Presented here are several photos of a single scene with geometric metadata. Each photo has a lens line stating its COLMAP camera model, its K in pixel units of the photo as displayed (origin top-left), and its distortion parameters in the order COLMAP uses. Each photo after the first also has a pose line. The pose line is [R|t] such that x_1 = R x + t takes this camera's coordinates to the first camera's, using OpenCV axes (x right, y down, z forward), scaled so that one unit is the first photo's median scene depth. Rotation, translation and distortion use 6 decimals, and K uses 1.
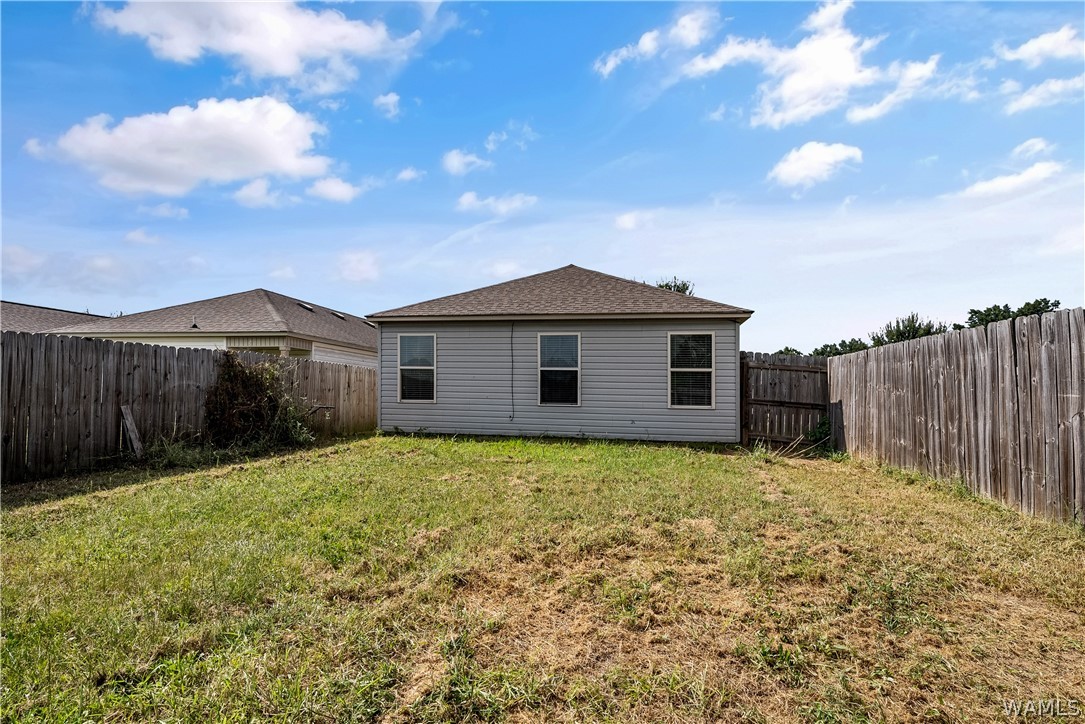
lens RADIAL K [[523.4, 0, 561.9], [0, 523.4, 389.7], [0, 0, 1]] dist [0.002568, 0.000090]
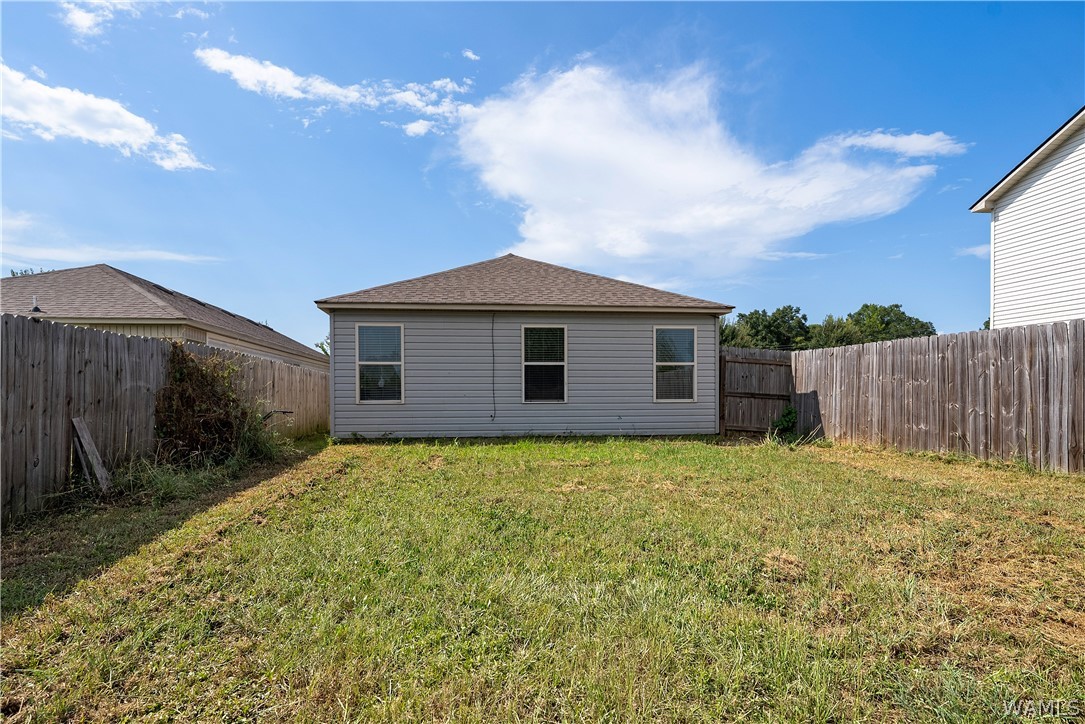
lens RADIAL K [[523.4, 0, 561.9], [0, 523.4, 389.7], [0, 0, 1]] dist [0.002568, 0.000090]
pose [[0.959807, -0.018876, 0.280026, -0.249428], [0.016807, 0.999811, 0.009791, -0.001641], [-0.280158, -0.004691, 0.959943, 0.091951]]
